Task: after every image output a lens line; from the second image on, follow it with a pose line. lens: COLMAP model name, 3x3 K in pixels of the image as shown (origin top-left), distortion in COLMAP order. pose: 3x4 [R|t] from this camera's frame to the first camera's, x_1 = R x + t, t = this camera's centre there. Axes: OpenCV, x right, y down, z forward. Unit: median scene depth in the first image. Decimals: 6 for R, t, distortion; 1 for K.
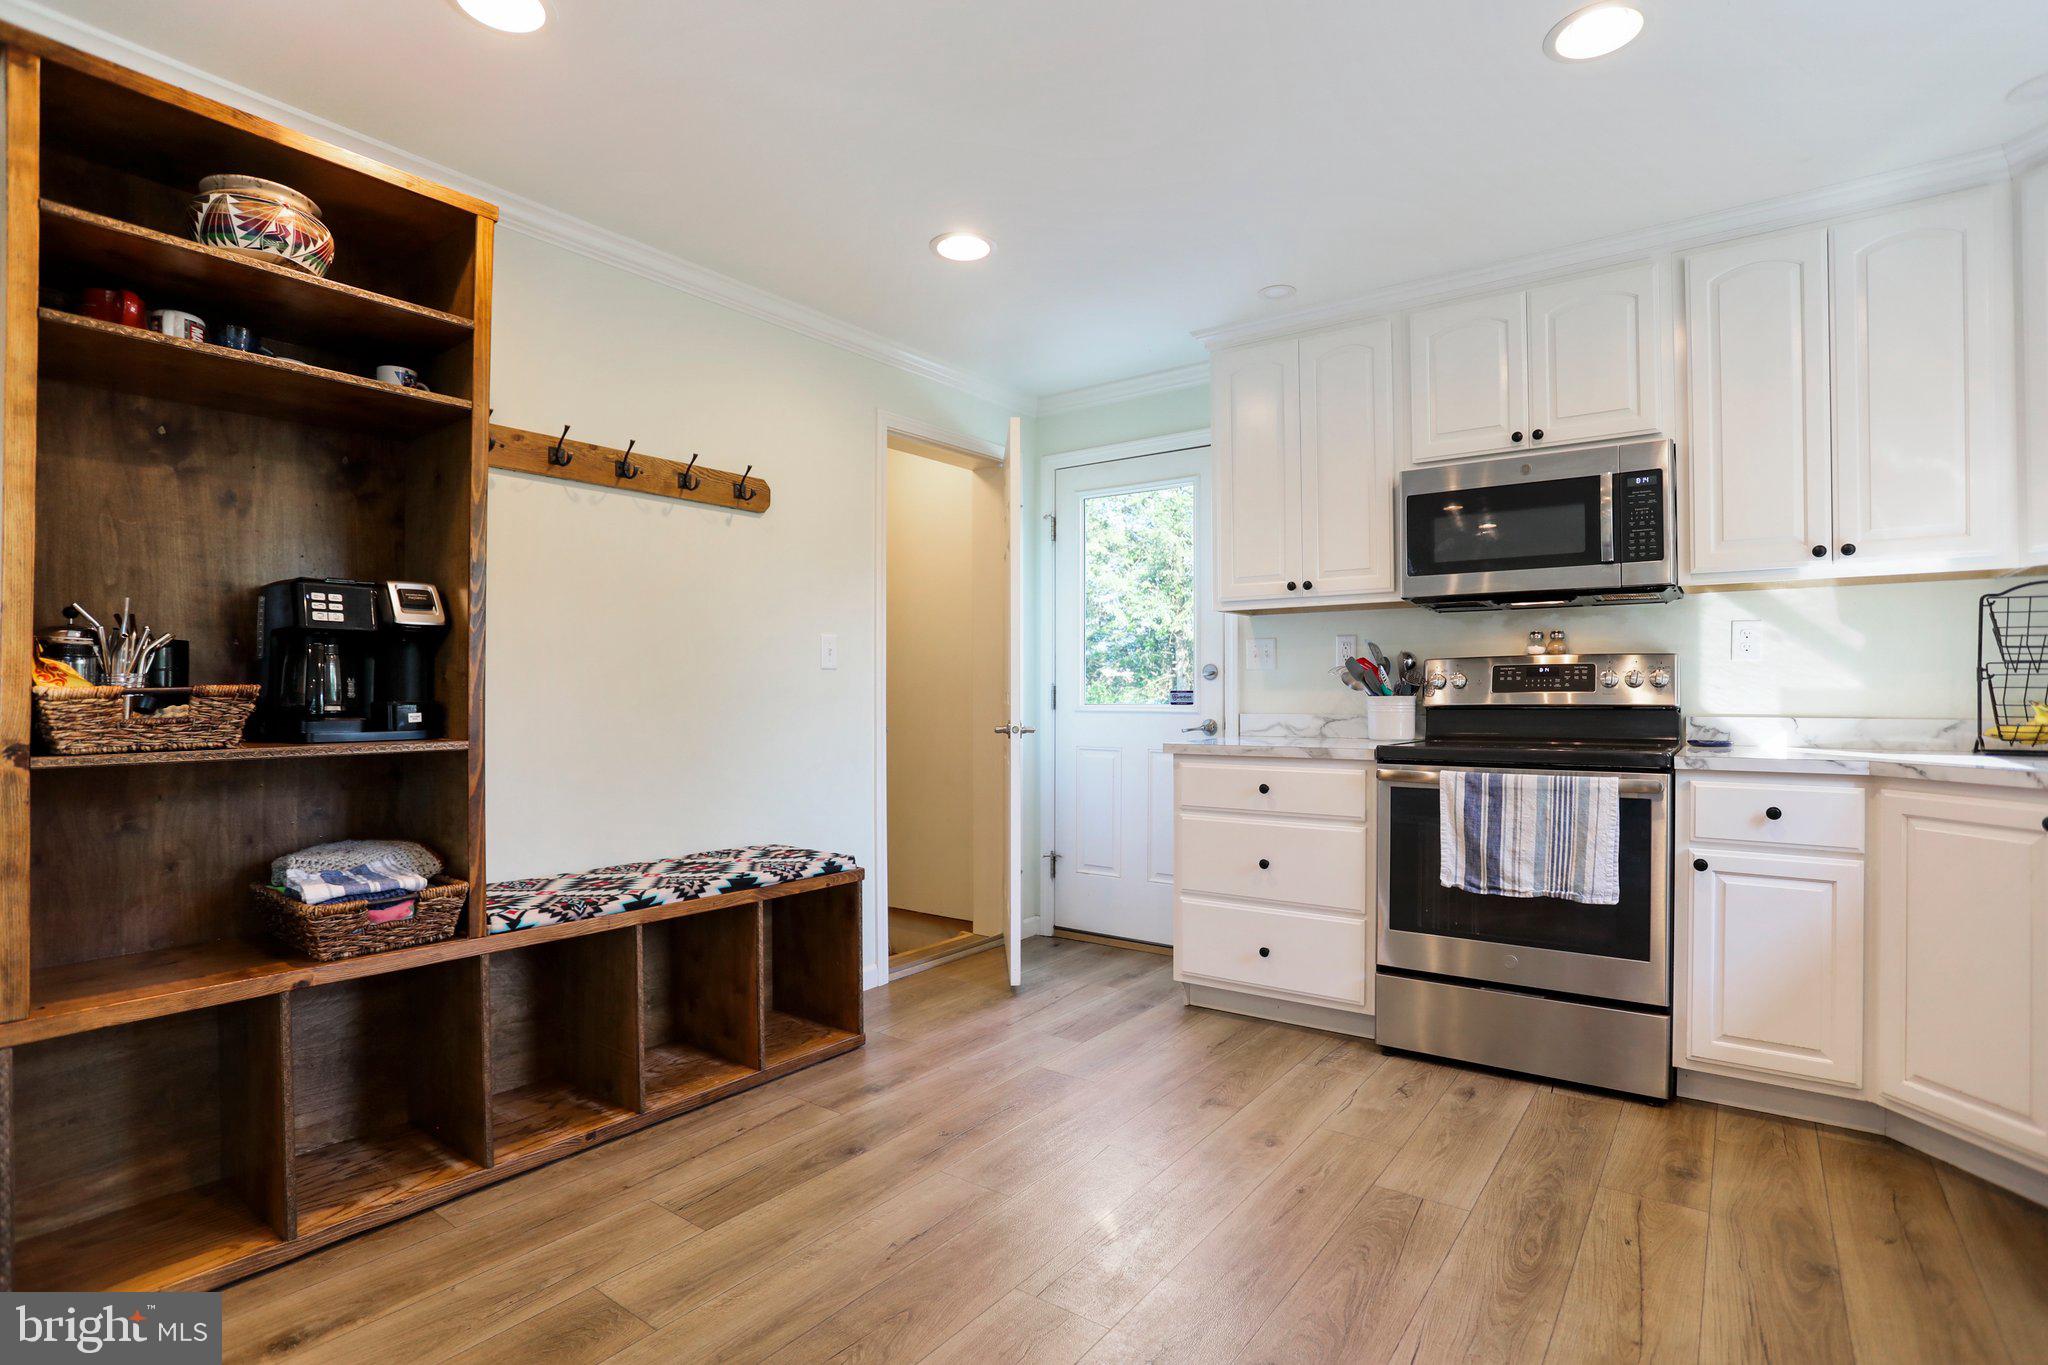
lens RADIAL K [[1004.2, 0, 1030.9], [0, 1004.2, 686.3], [0, 0, 1]] dist [-0.068826, 0.036684]
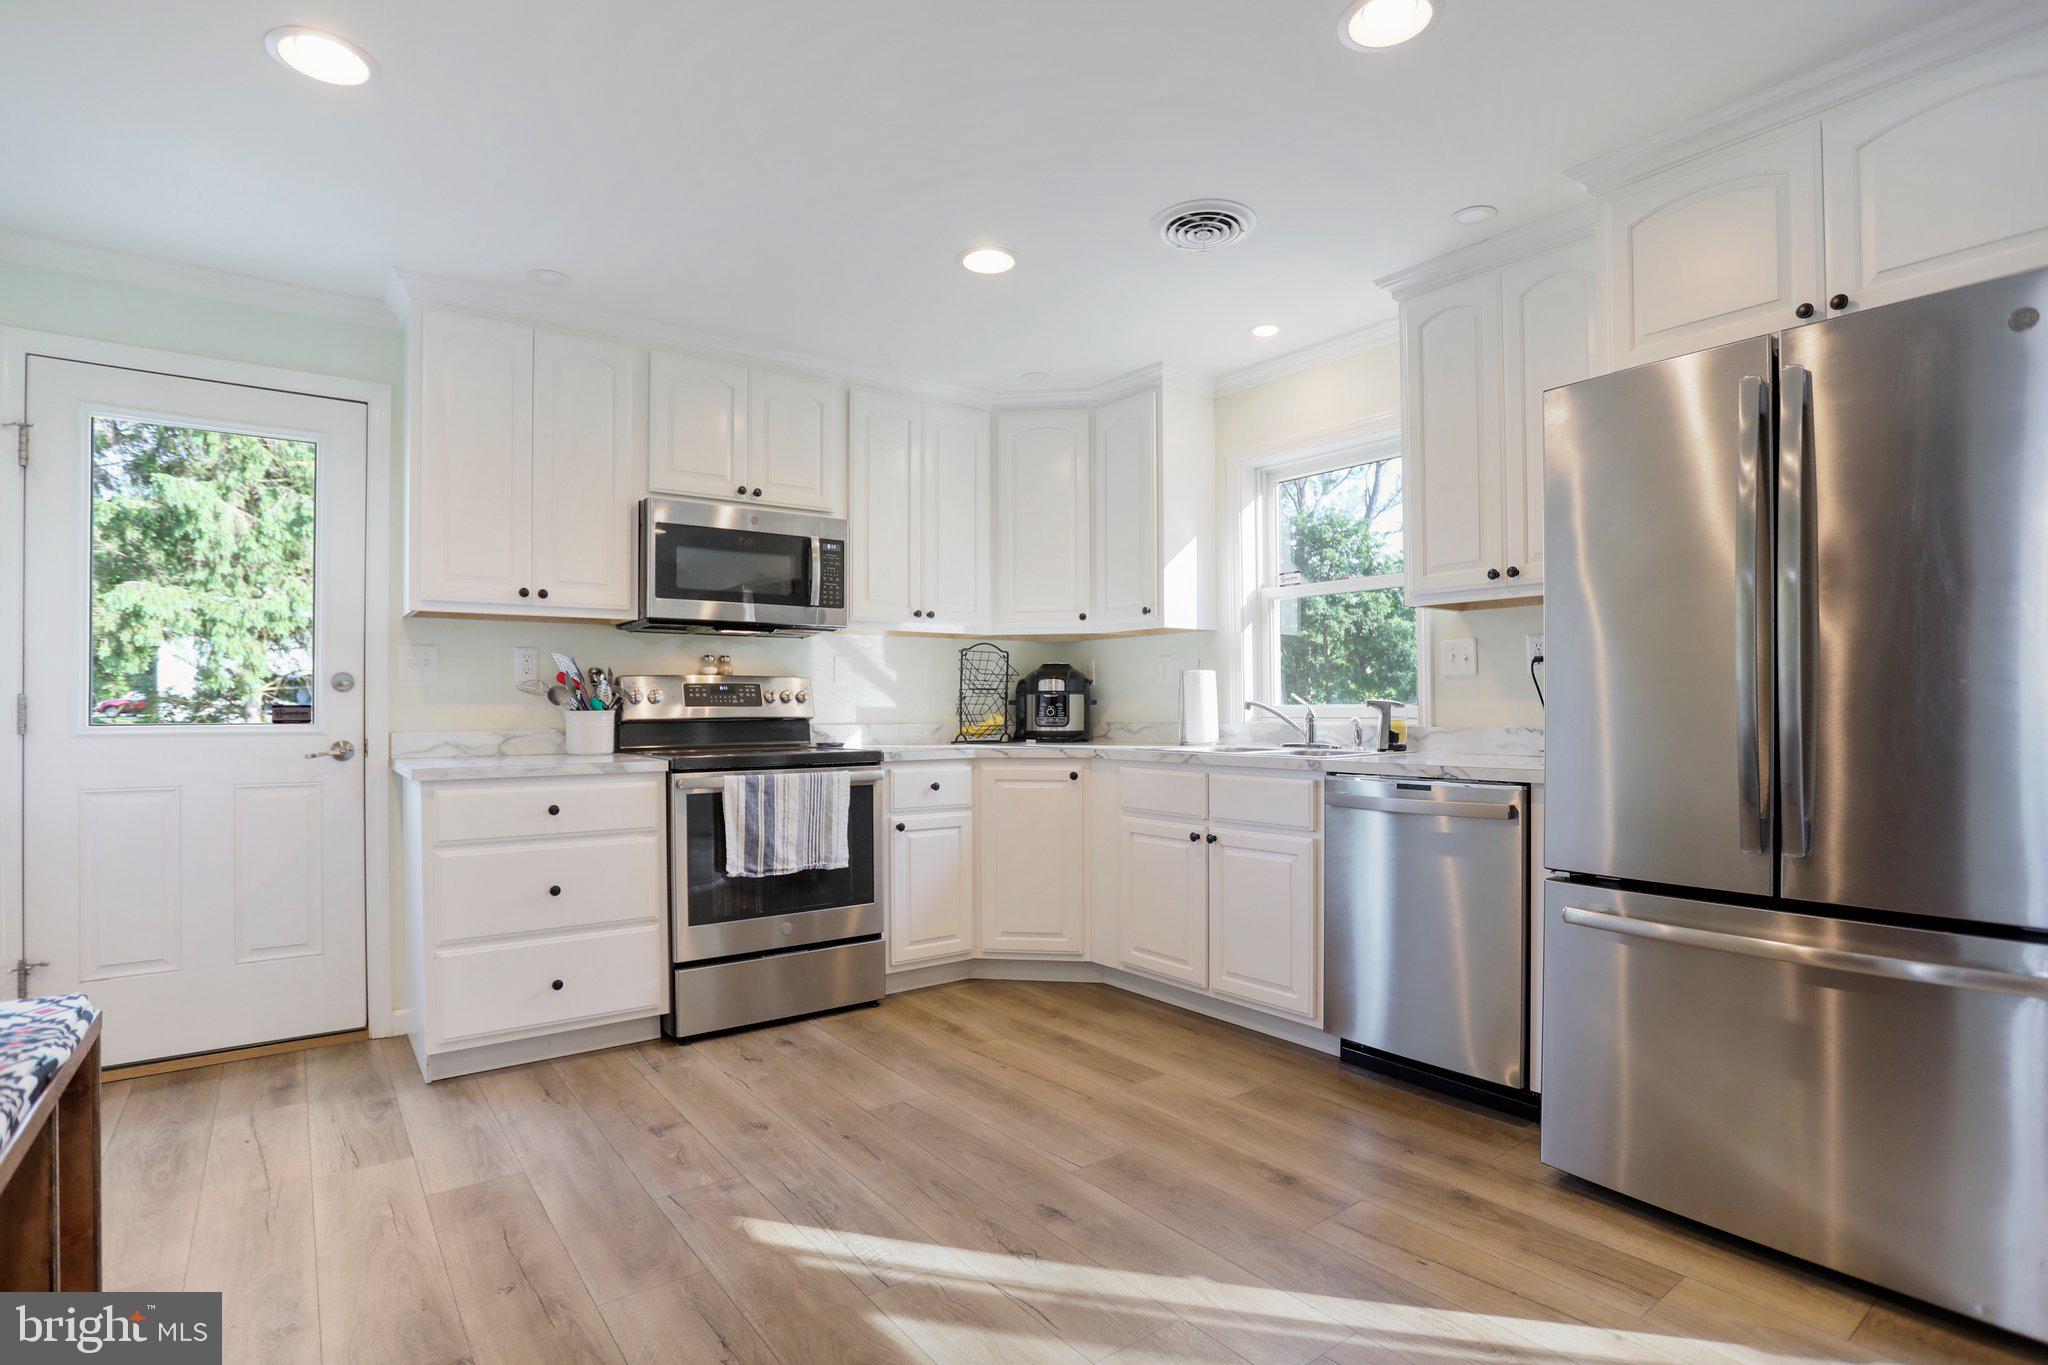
lens RADIAL K [[1029.5, 0, 1020.0], [0, 1029.5, 700.8], [0, 0, 1]] dist [-0.071586, 0.040864]
pose [[0.286346, 0.006365, 0.958105, -0.604853], [-0.004126, 0.999977, -0.005410, 0.004402], [-0.958117, -0.002404, 0.286365, 0.344119]]
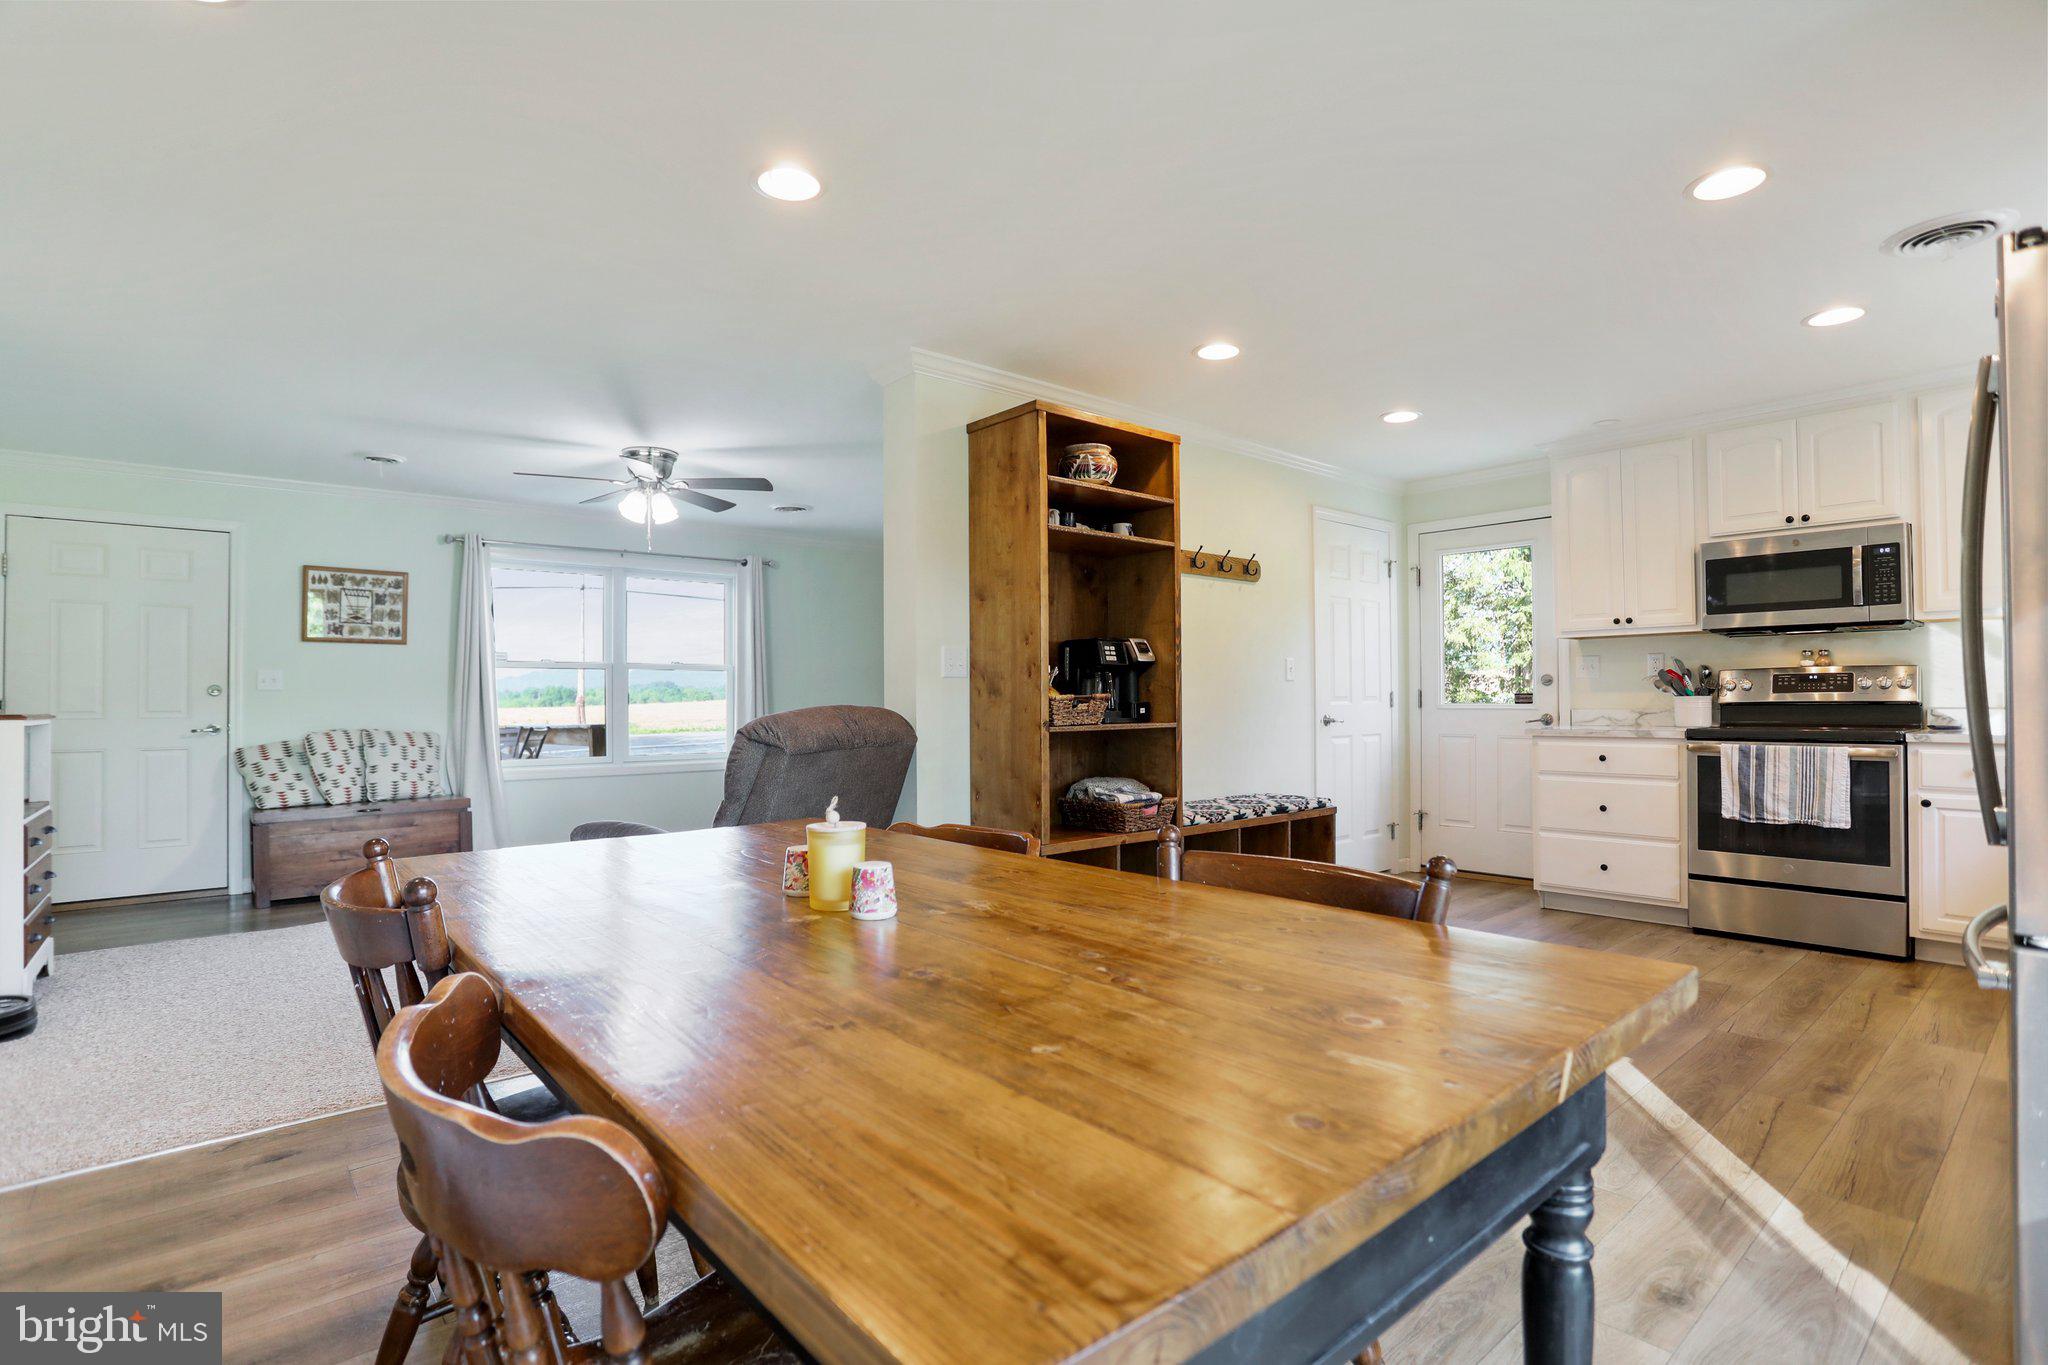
lens RADIAL K [[1004.2, 0, 1030.9], [0, 1004.2, 686.3], [0, 0, 1]] dist [-0.068826, 0.036684]
pose [[0.976652, -0.008382, -0.214665, -0.315889], [0.007322, 0.999957, -0.005733, -0.003865], [0.214704, 0.004027, 0.976671, -0.692514]]
